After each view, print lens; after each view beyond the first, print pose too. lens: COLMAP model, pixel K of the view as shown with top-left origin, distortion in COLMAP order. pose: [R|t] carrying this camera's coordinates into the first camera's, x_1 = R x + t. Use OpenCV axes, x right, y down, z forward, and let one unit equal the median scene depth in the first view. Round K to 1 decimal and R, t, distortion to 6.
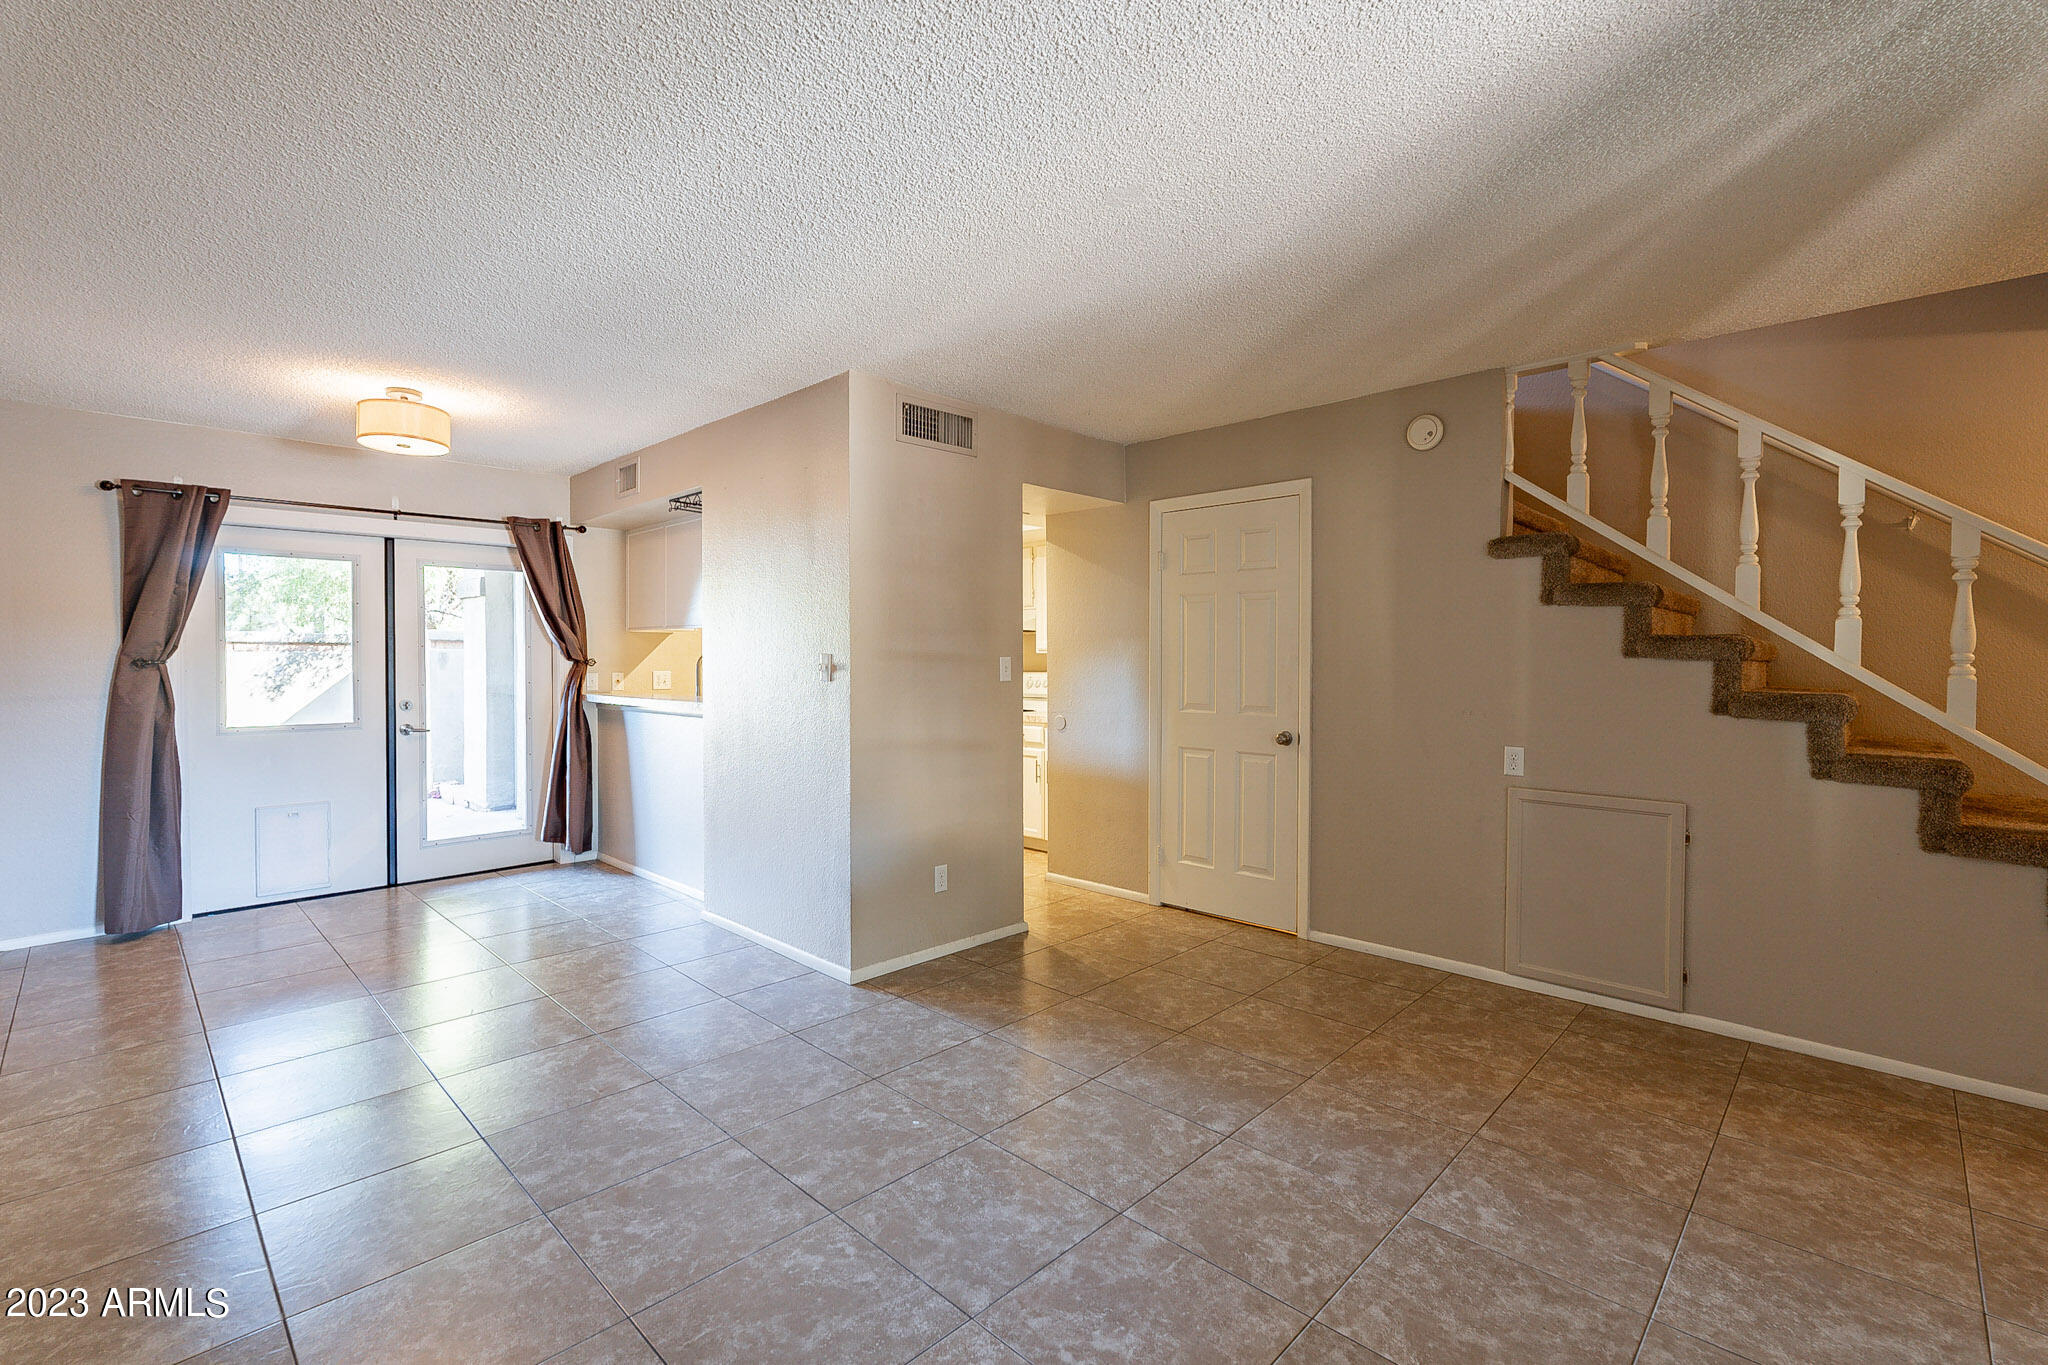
lens RADIAL K [[897.4, 0, 1022.5], [0, 897.4, 674.9], [0, 0, 1]] dist [-0.002577, 0.000174]
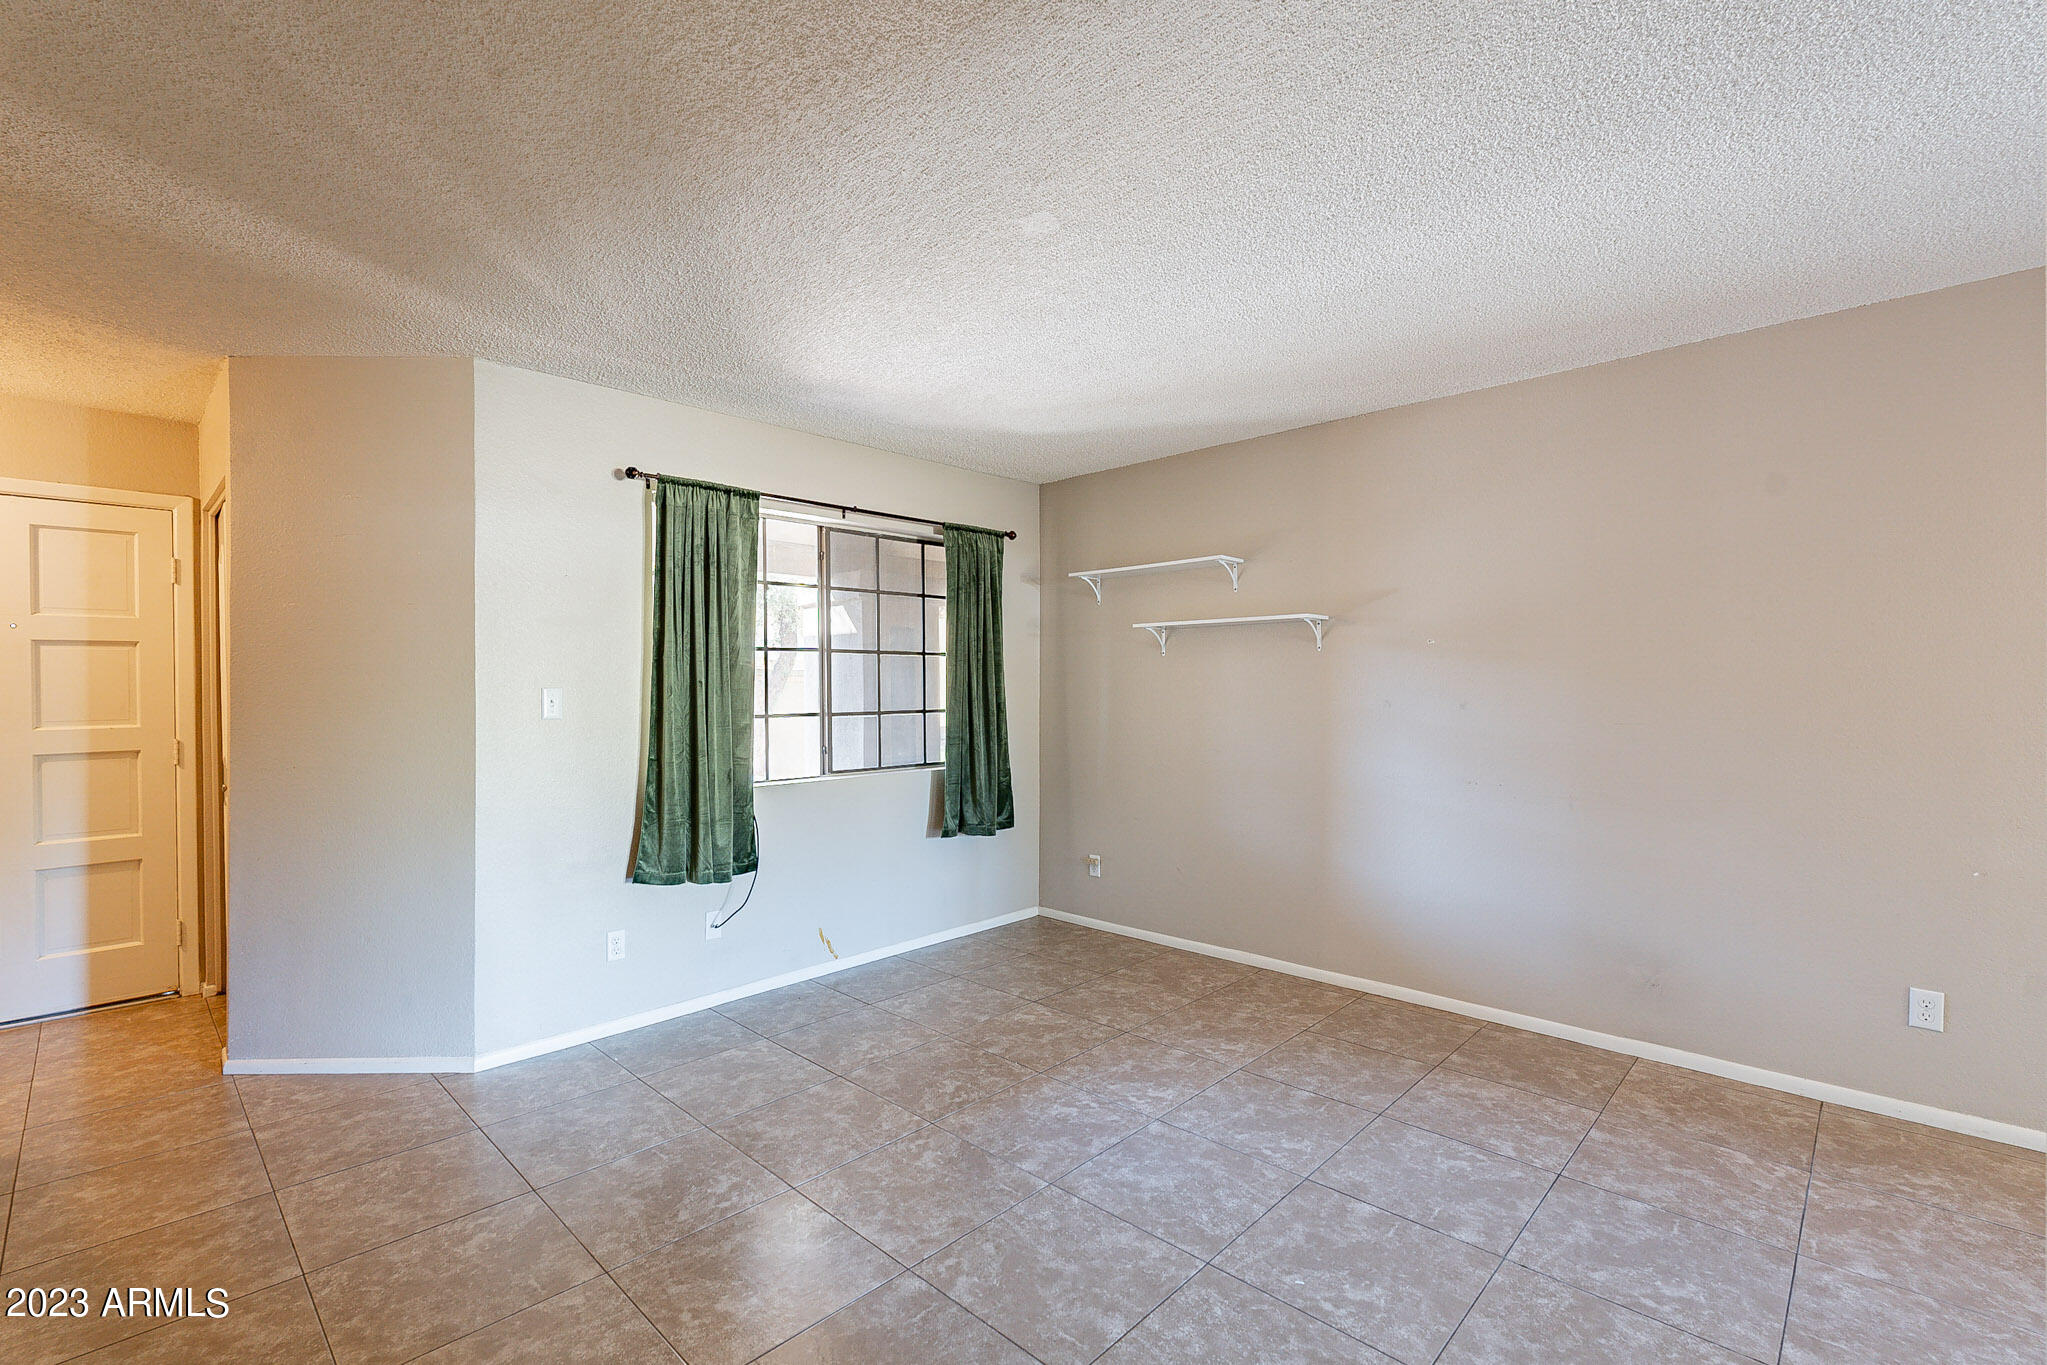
lens RADIAL K [[901.4, 0, 1018.3], [0, 901.4, 684.4], [0, 0, 1]] dist [-0.005165, 0.000091]
pose [[-0.999986, 0.005292, 0.000450, 0.133808], [0.005299, 0.999833, 0.017517, -0.037974], [-0.000358, 0.017519, -0.999846, 1.936090]]
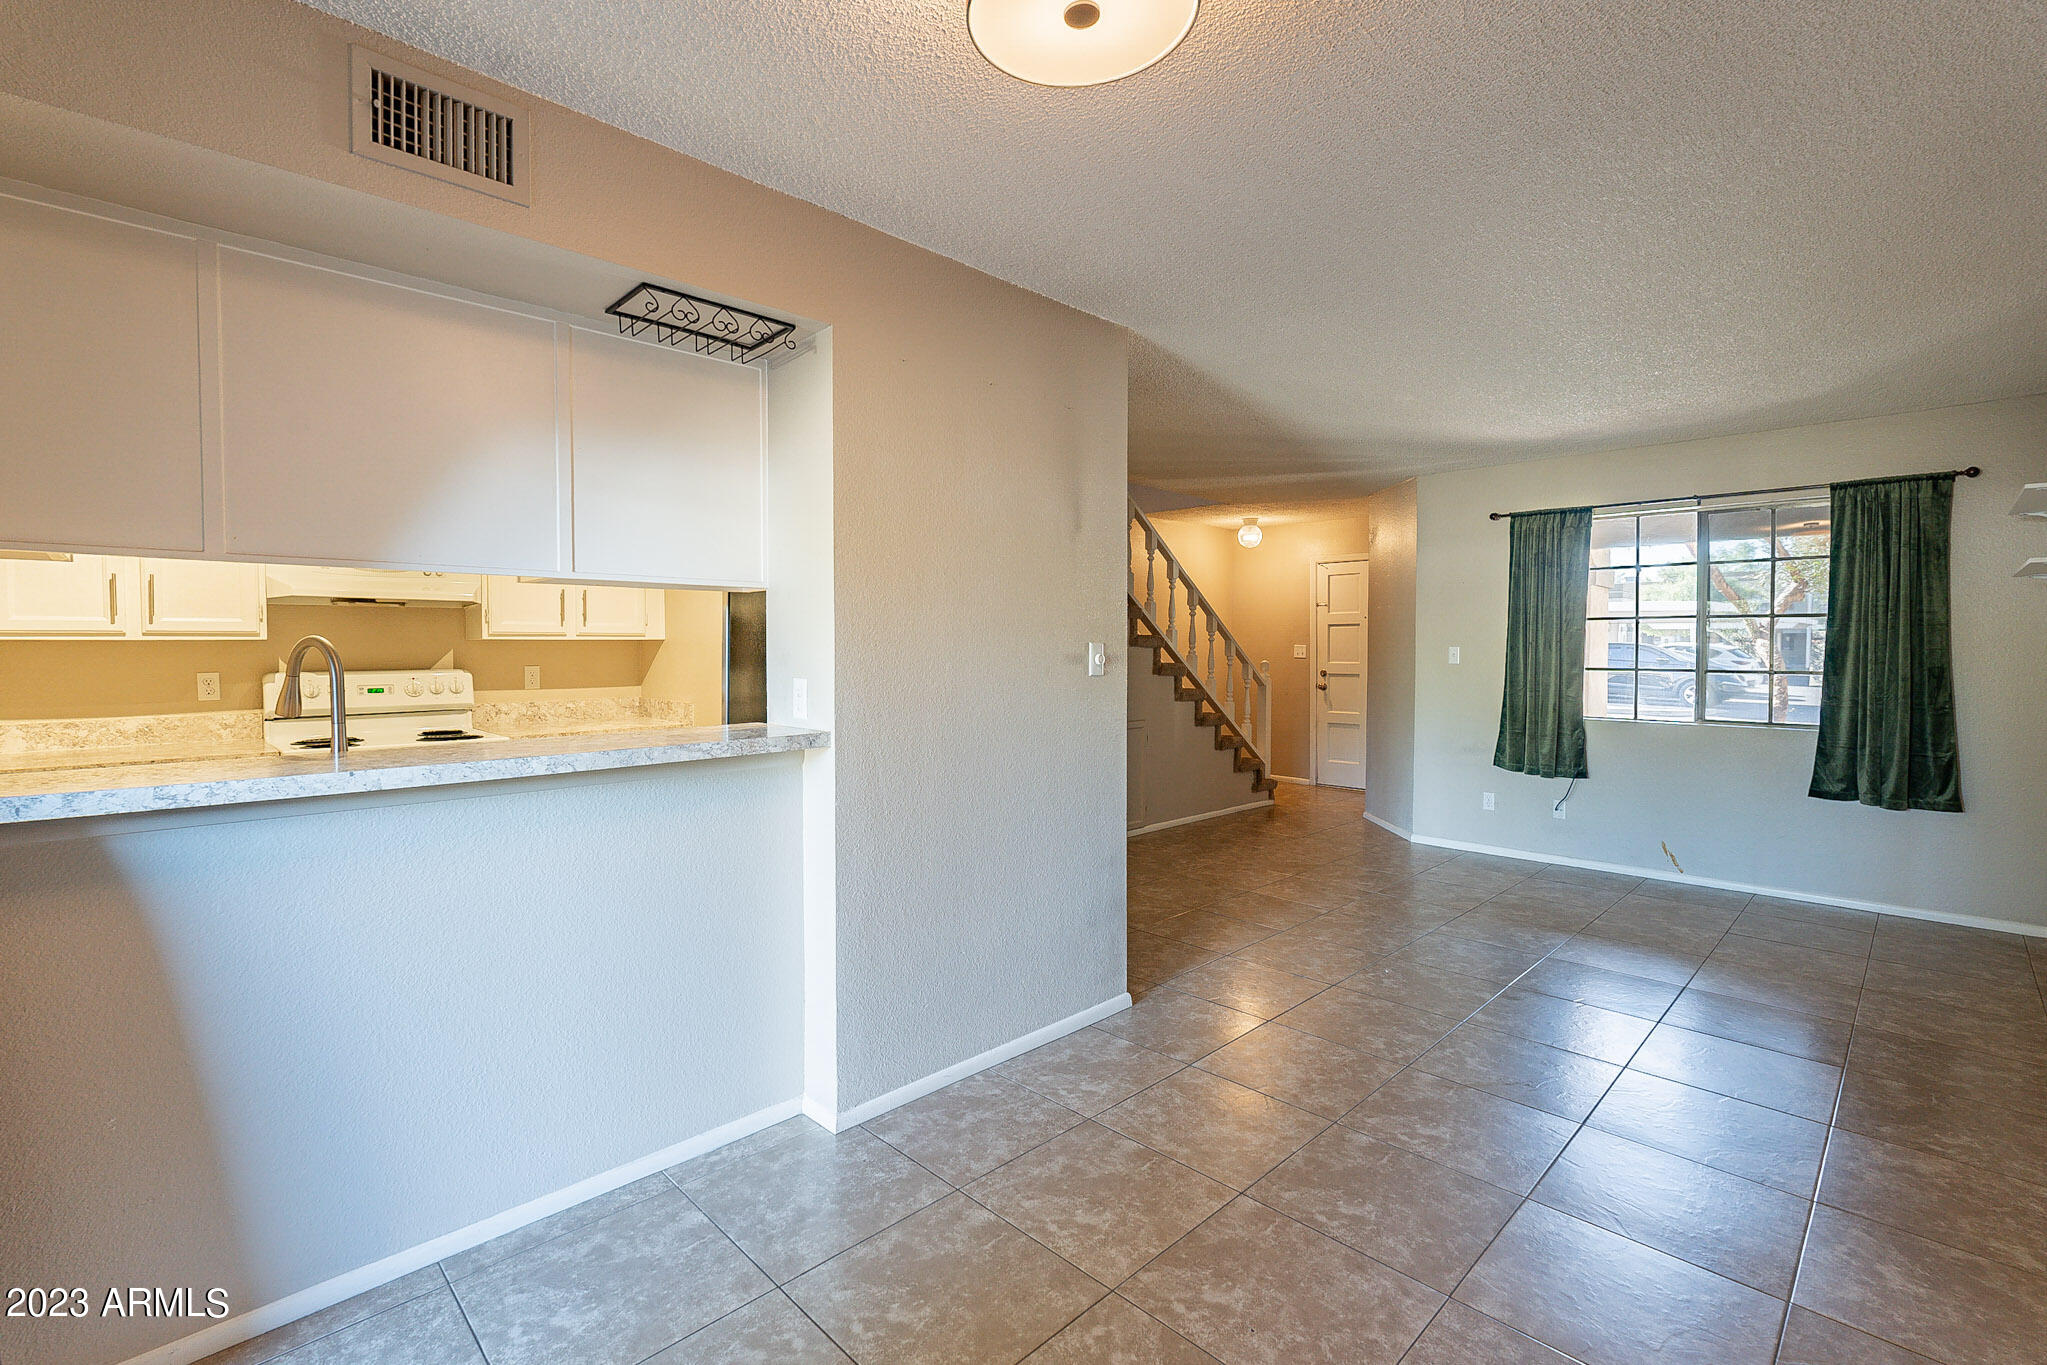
lens RADIAL K [[908.3, 0, 1011.0], [0, 908.3, 667.6], [0, 0, 1]] dist [0.000492, 0.000377]
pose [[0.025561, -0.026054, 0.999334, -1.723485], [0.015696, 0.999548, 0.025658, -0.037007], [-0.999550, 0.015030, 0.025959, 1.701193]]
